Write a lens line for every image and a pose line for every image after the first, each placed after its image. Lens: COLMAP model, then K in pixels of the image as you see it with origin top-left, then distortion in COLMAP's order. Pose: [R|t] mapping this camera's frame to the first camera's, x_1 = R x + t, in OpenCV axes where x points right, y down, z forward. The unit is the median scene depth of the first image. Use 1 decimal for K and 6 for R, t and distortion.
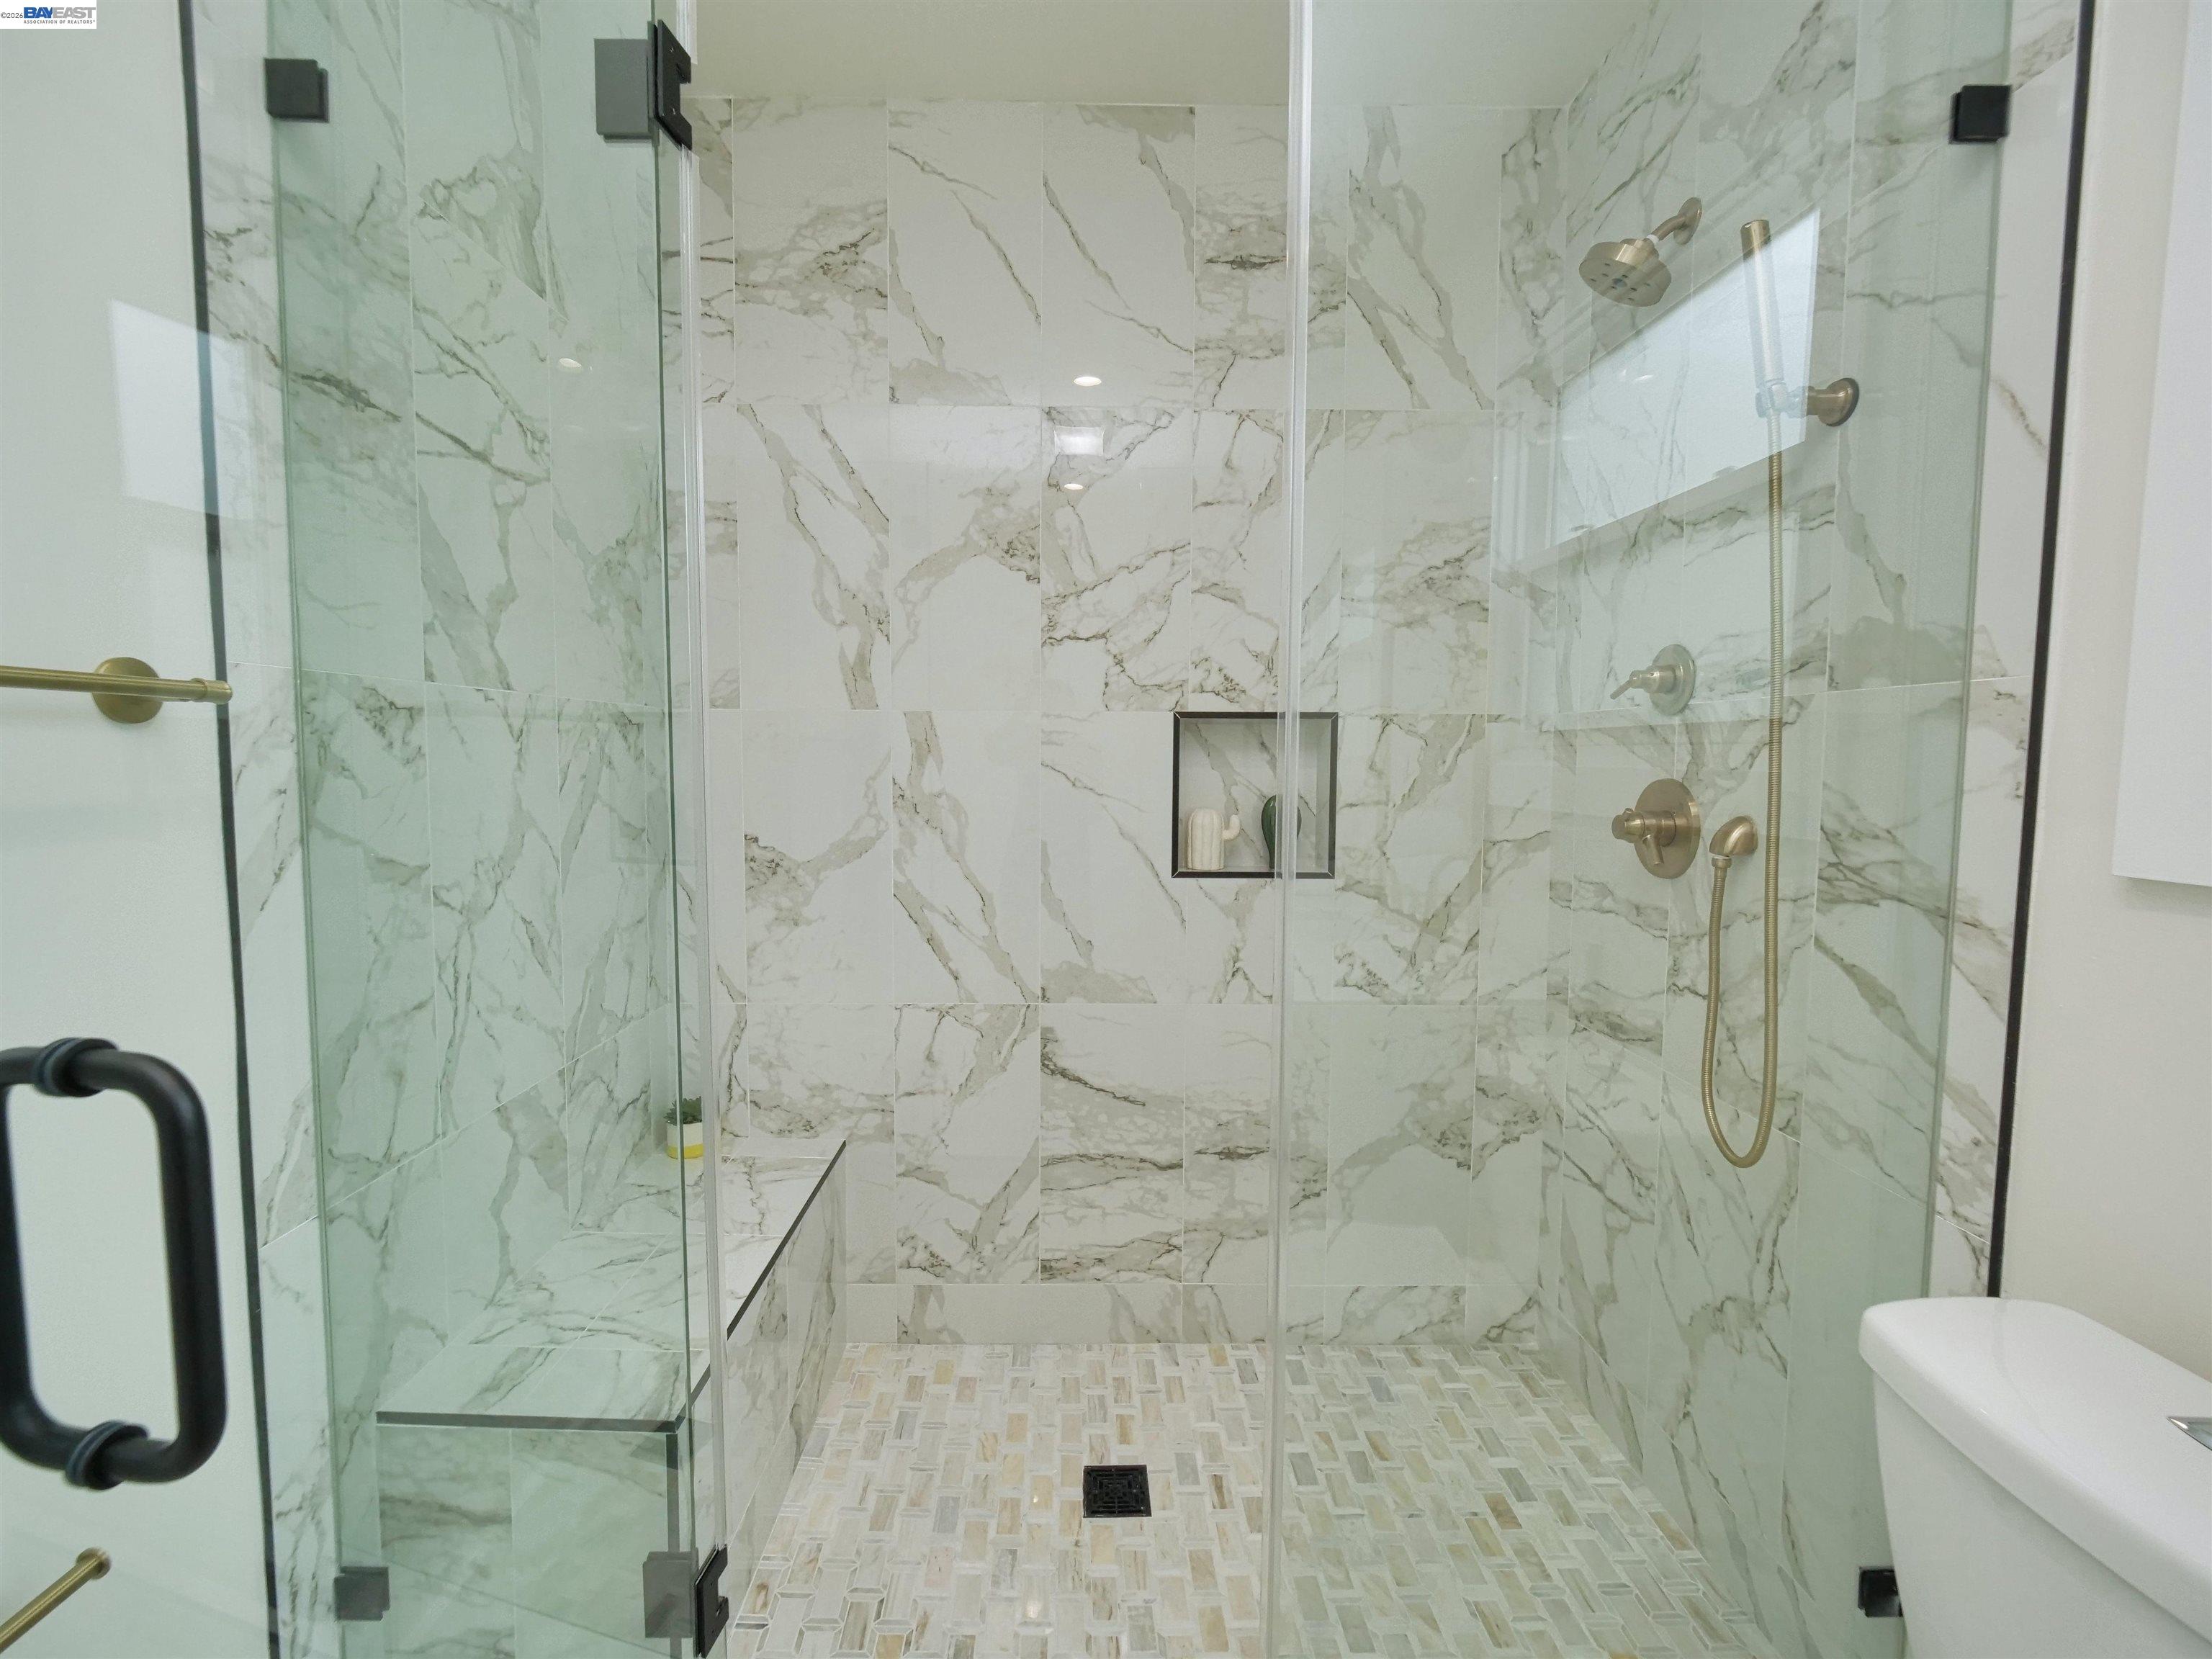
lens RADIAL K [[934.9, 0, 1090.7], [0, 934.9, 824.5], [0, 0, 1]] dist [-0.001189, -0.000268]
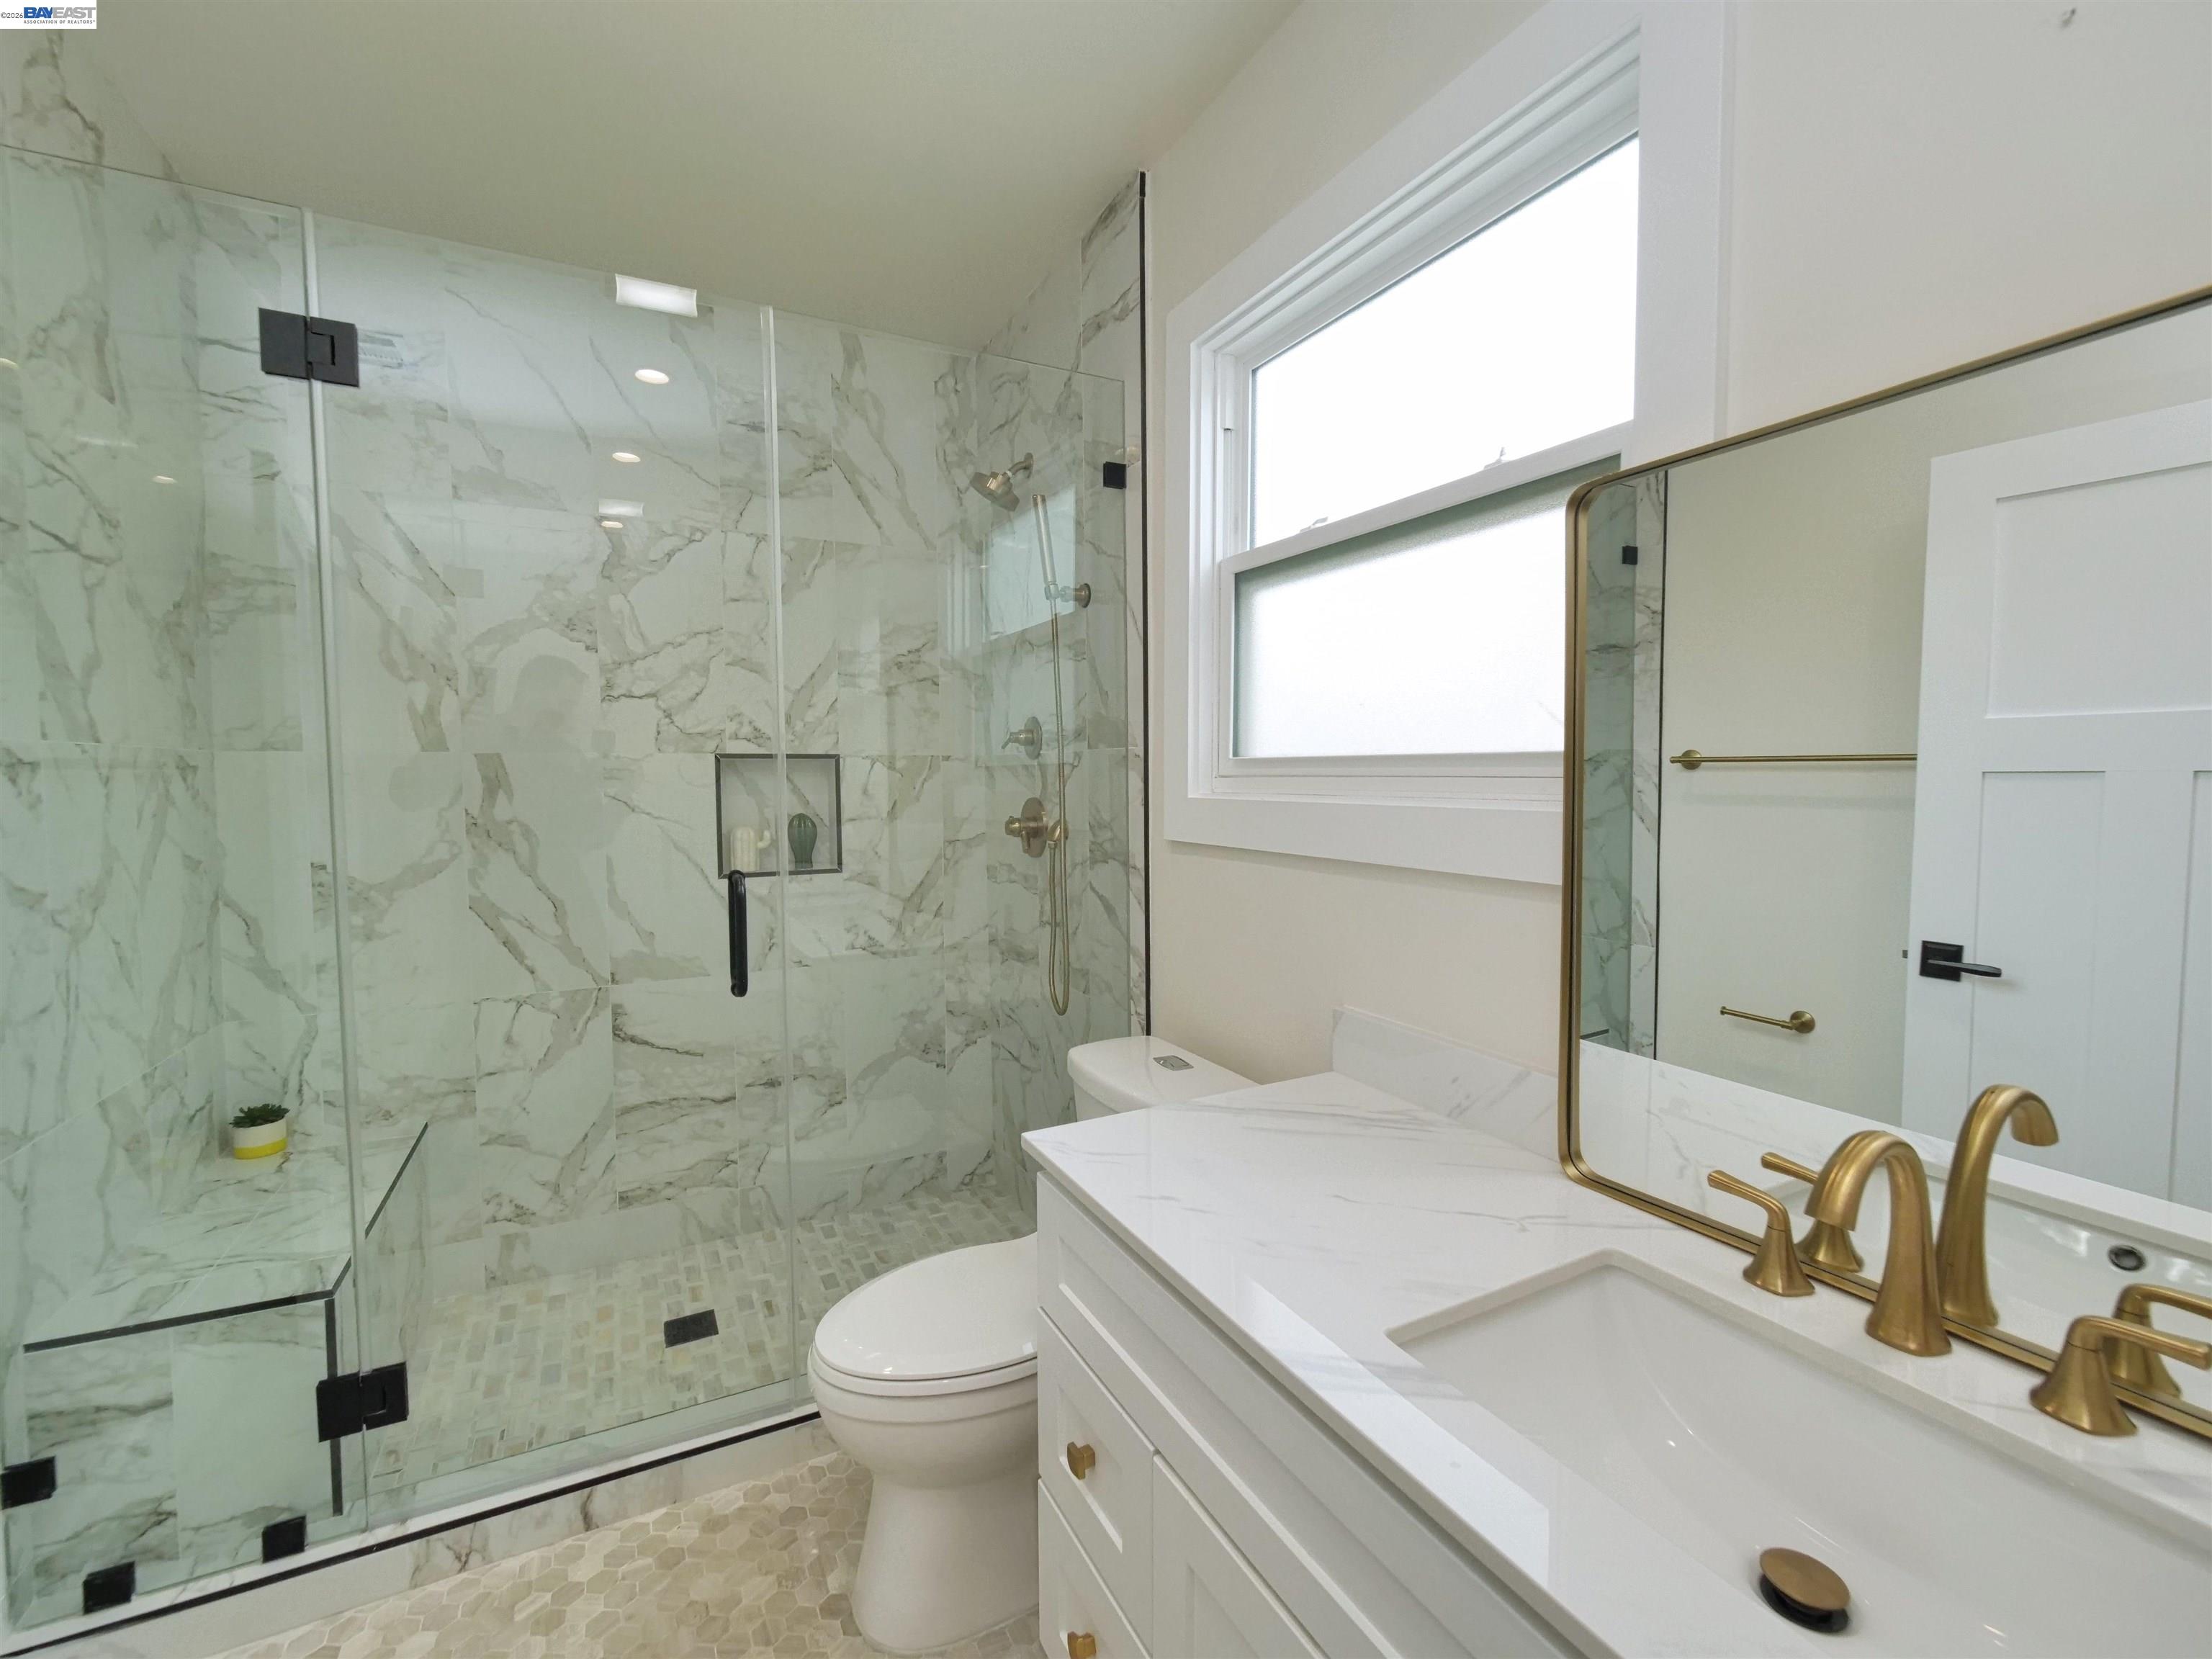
lens RADIAL K [[1007.3, 0, 1106.0], [0, 1007.3, 829.5], [0, 0, 1]] dist [-0.008285, 0.011239]
pose [[0.902918, -0.035406, 0.428352, -0.025579], [0.042529, 0.999070, -0.007065, 0.021122], [-0.427704, 0.024596, 0.903584, -0.540261]]
